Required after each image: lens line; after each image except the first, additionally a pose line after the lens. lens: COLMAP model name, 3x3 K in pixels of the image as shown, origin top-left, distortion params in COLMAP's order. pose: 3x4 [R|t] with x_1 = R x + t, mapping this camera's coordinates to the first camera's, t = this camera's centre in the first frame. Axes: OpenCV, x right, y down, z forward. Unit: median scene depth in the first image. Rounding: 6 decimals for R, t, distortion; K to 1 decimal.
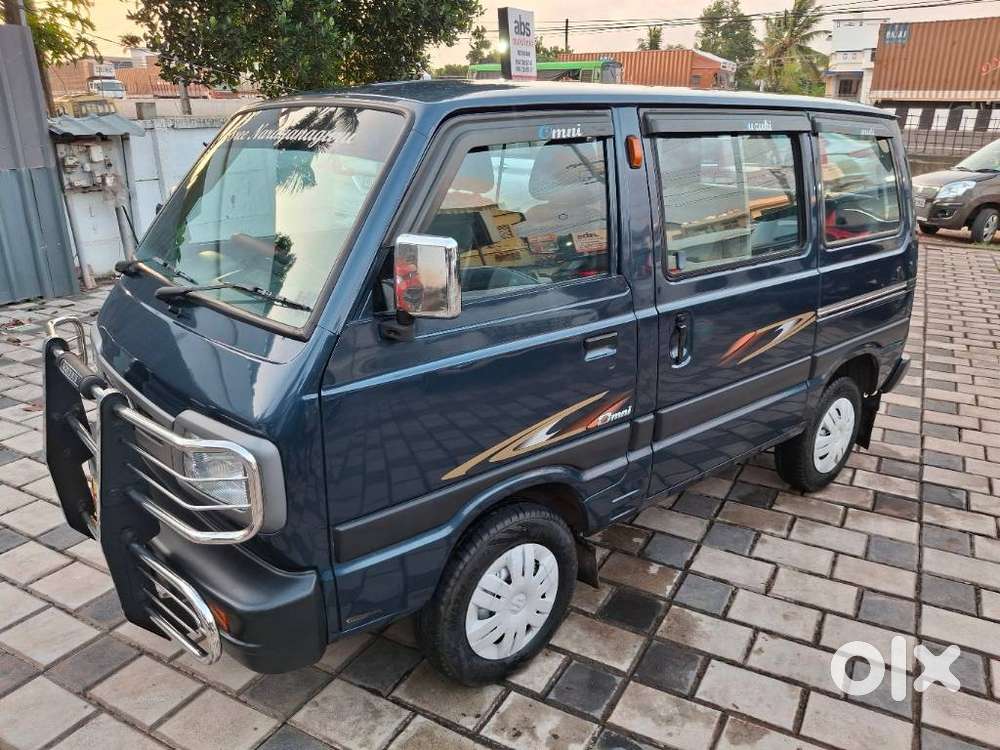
lens RADIAL K [[748.5, 0, 512.7], [0, 748.5, 376.4], [0, 0, 1]] dist [0.062673, -0.119753]
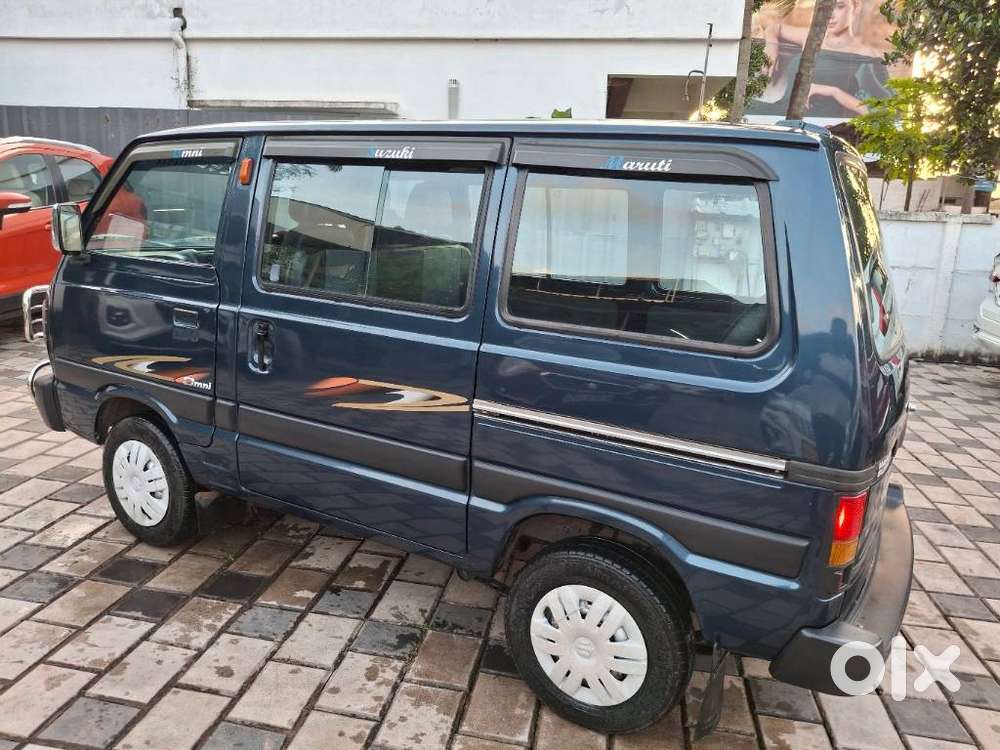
lens RADIAL K [[746.1, 0, 500.0], [0, 746.1, 375.0], [0, 0, 1]] dist [0.007134, -0.029312]
pose [[0.329821, 0.219415, -0.918191, 1.222991], [-0.349550, 0.931870, 0.097123, -0.216453], [0.876945, 0.288921, 0.384047, 0.841726]]
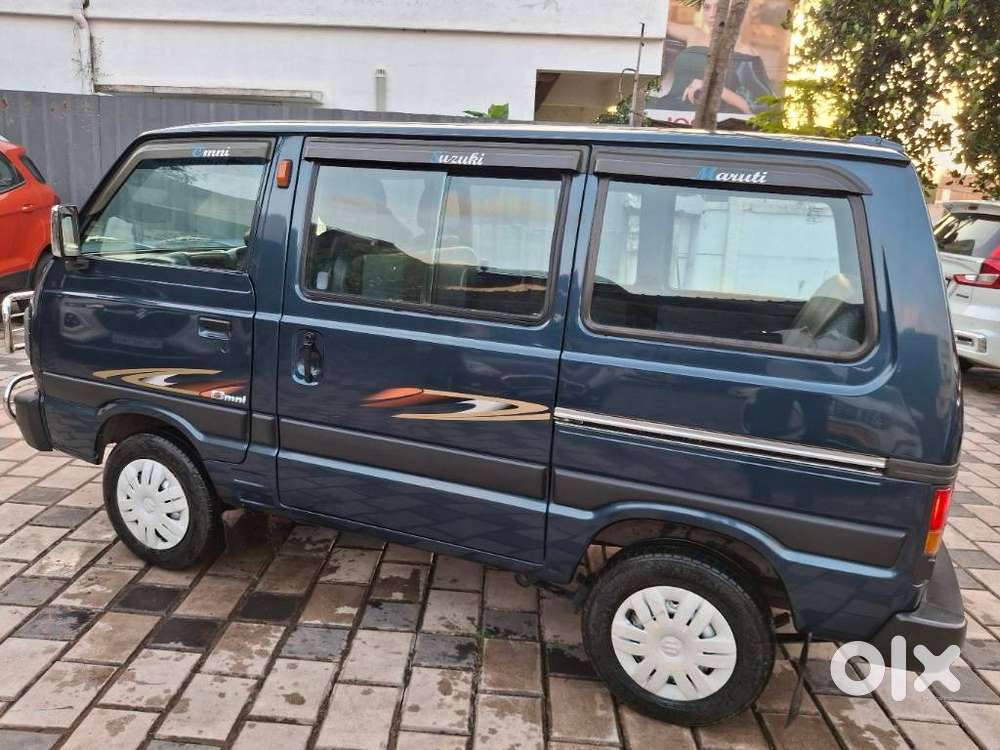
lens RADIAL K [[745.8, 0, 500.0], [0, 745.8, 375.0], [0, 0, 1]] dist [0.003823, -0.031467]
pose [[0.459762, 0.220993, -0.860105, 1.133540], [-0.335445, 0.940003, 0.062212, -0.165083], [0.822250, 0.259916, 0.506309, 0.662276]]
